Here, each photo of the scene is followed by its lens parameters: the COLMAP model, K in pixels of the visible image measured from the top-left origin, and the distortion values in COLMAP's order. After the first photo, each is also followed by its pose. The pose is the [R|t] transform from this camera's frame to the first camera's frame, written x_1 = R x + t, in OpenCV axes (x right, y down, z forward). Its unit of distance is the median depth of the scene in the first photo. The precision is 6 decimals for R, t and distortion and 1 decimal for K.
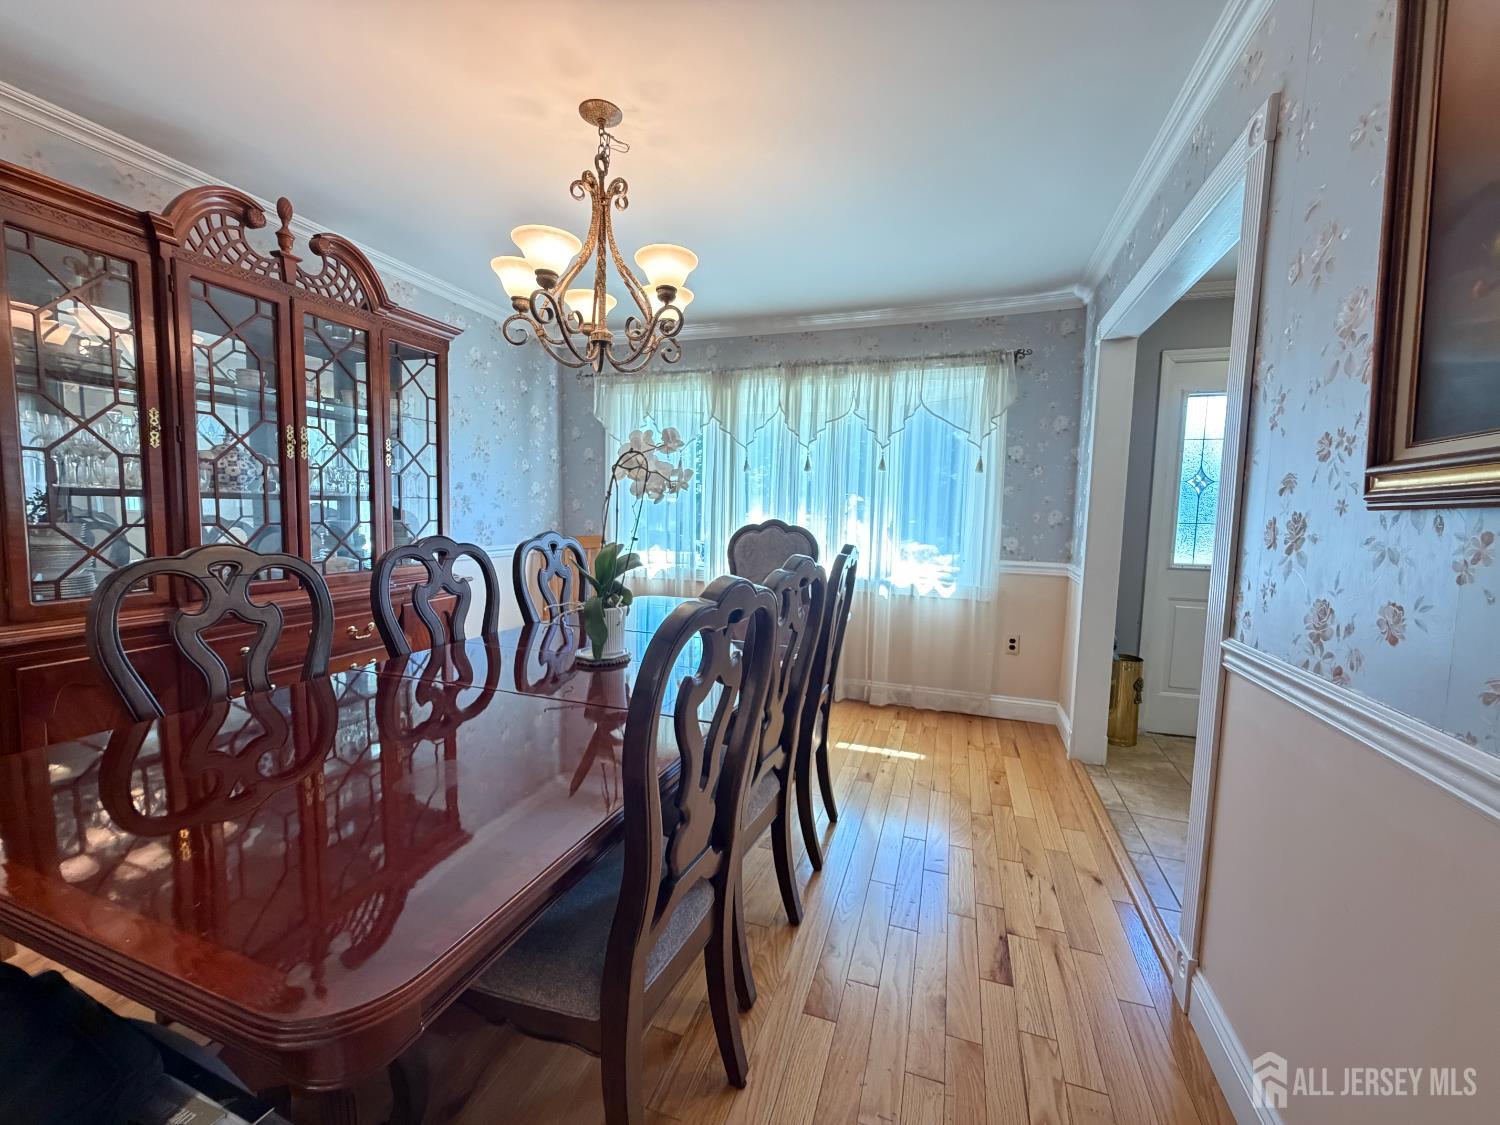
lens RADIAL K [[589.4, 0, 752.9], [0, 589.4, 557.8], [0, 0, 1]] dist [-0.000052, 0.000005]
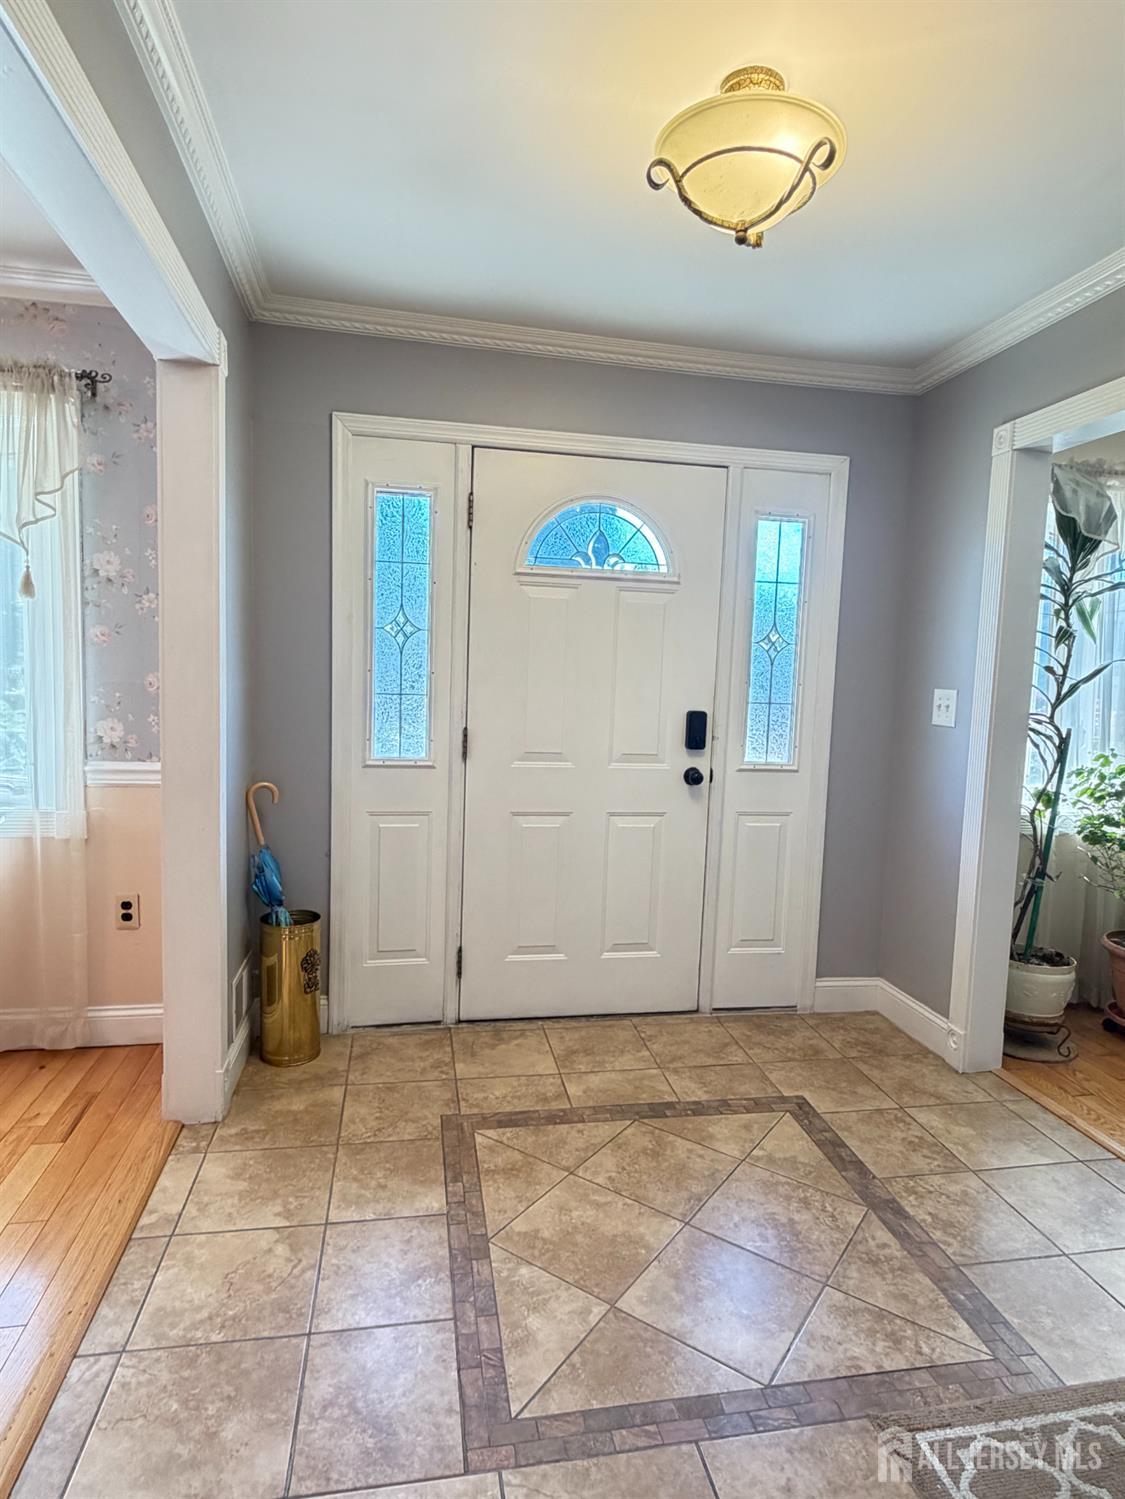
lens RADIAL K [[825.0, 0, 562.5], [0, 825.0, 749.5], [0, 0, 1]] dist [-0.002169, -0.000134]
pose [[0.881376, -0.042573, 0.470493, 0.452810], [0.028938, 0.998926, 0.036180, -0.022470], [-0.471528, -0.018273, 0.881662, 0.125838]]
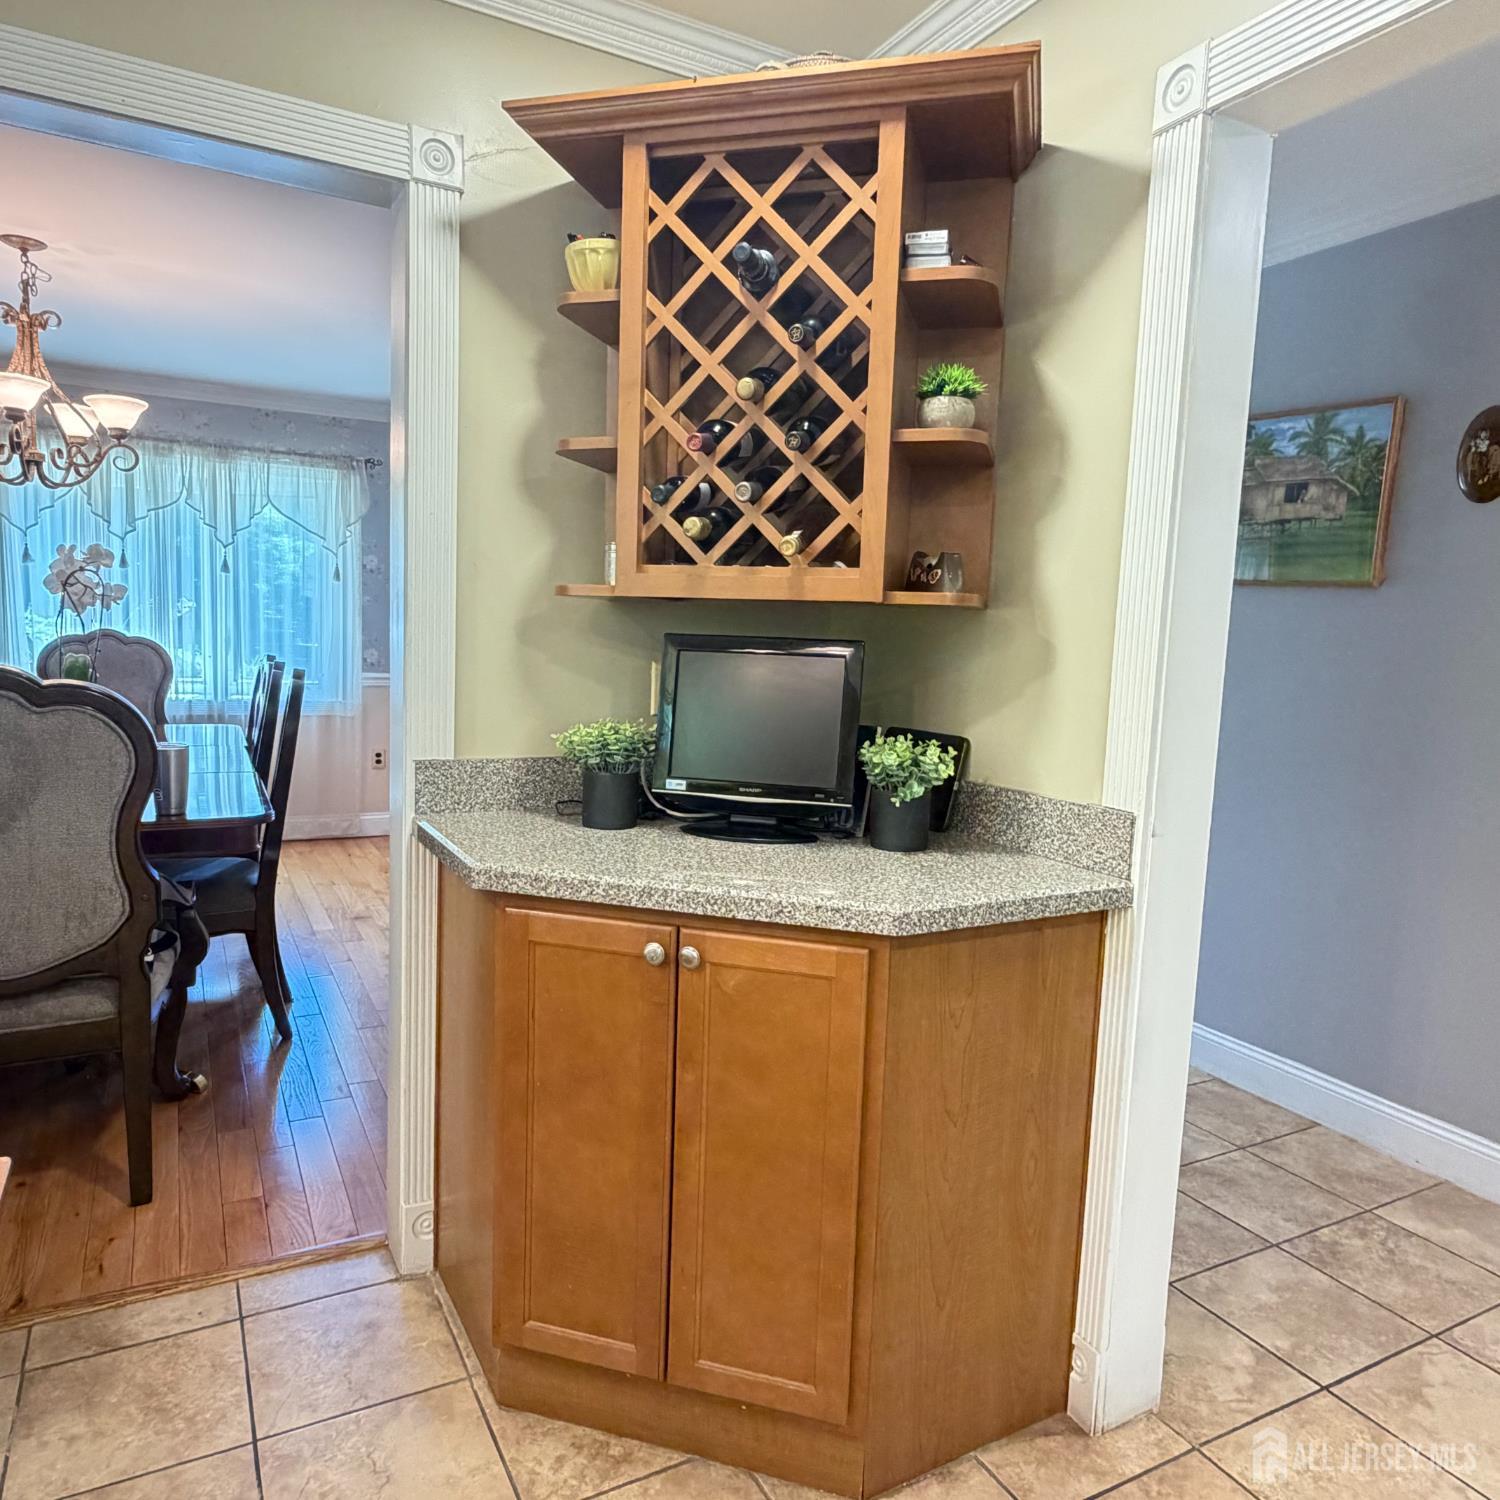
lens RADIAL K [[1060.6, 0, 750.0], [0, 1060.6, 750.0], [0, 0, 1]] dist [0.004217, -0.001164]
pose [[0.675523, -0.076784, 0.733330, -0.444929], [0.036192, 0.996817, 0.071034, 0.030364], [-0.736450, -0.021444, 0.676152, -0.662165]]
